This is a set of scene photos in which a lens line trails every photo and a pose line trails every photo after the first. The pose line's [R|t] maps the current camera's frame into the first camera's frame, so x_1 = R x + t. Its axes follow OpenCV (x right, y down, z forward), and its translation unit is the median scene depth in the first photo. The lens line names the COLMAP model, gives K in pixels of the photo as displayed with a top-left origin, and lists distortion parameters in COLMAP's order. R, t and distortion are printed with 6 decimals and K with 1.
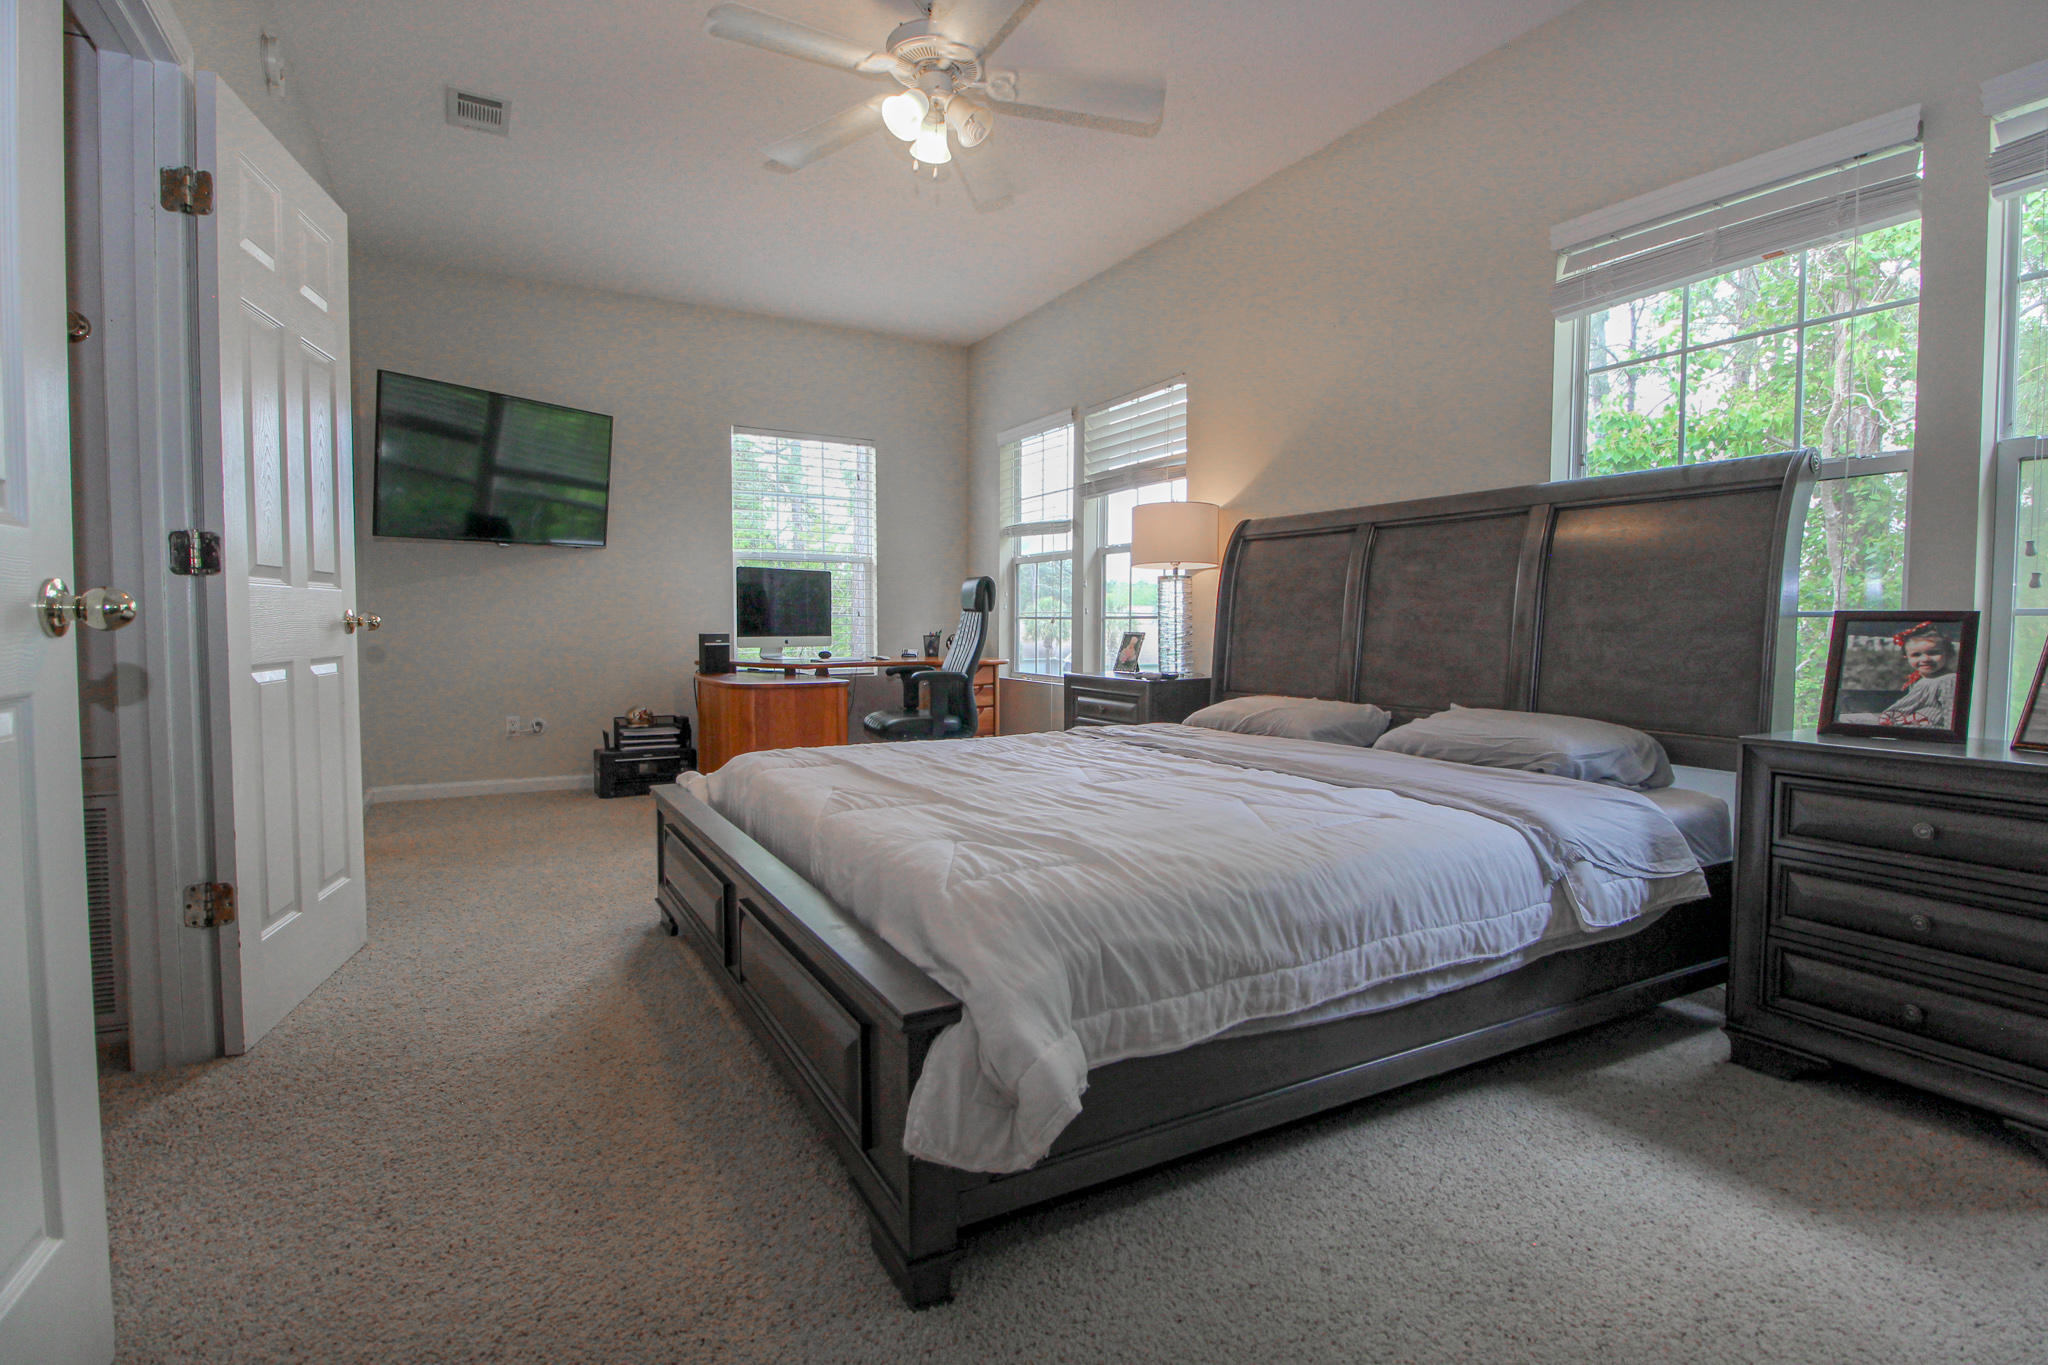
lens RADIAL K [[1005.3, 0, 1043.4], [0, 1005.3, 678.2], [0, 0, 1]] dist [0.000371, -0.016391]
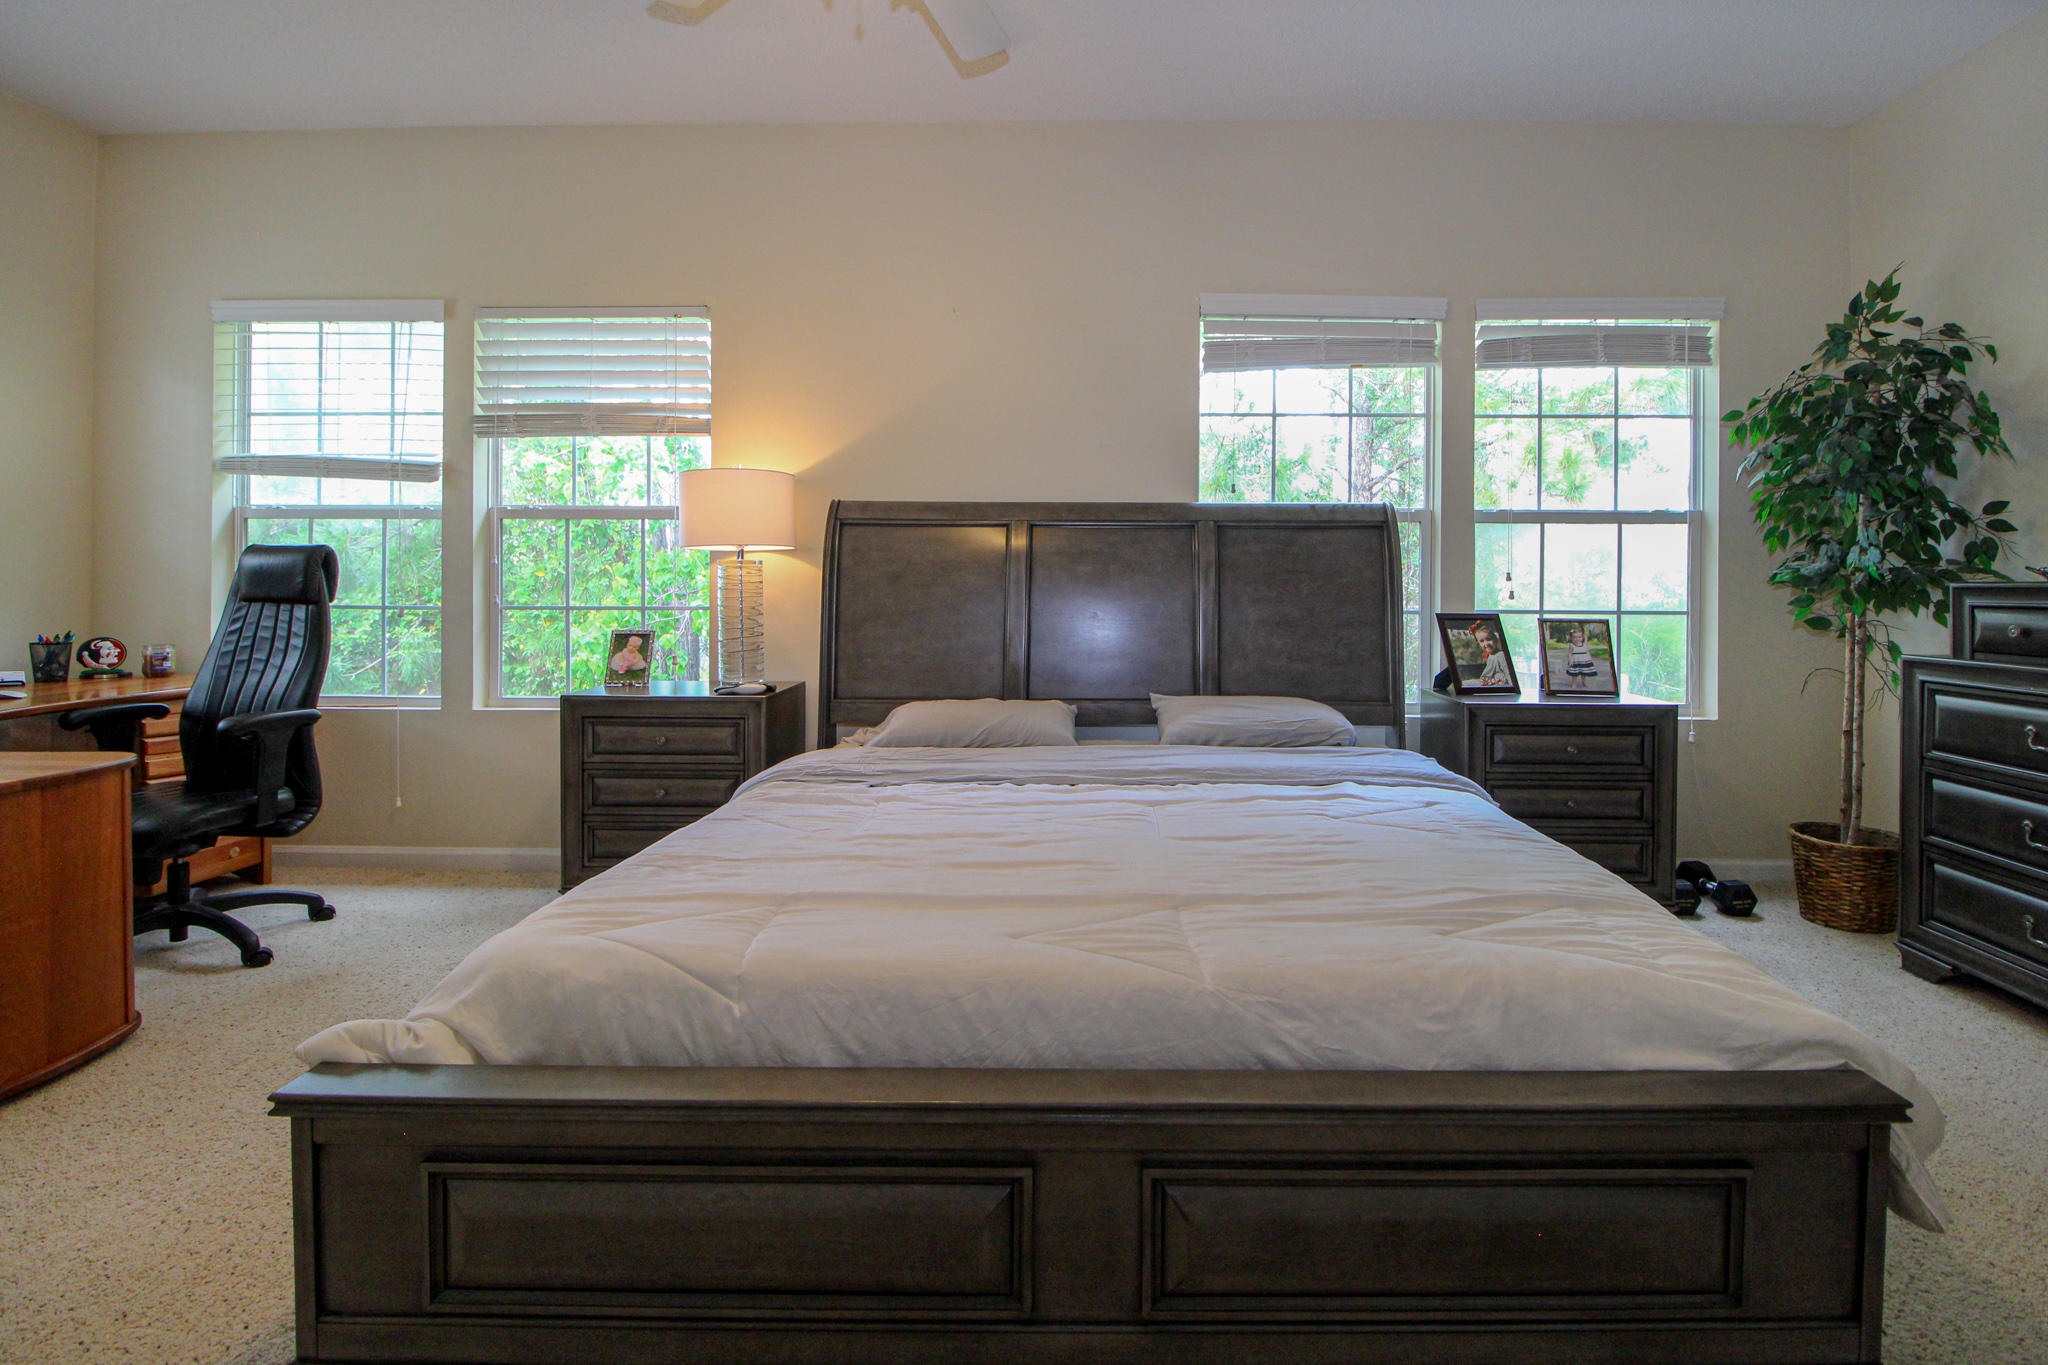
lens RADIAL K [[970.9, 0, 1117.6], [0, 970.9, 579.2], [0, 0, 1]] dist [0.000029, -0.038585]
pose [[0.493555, 0.005841, 0.869695, -0.410188], [0.043379, 0.998568, -0.031324, -0.051866], [-0.868632, 0.053186, 0.492595, 0.378979]]
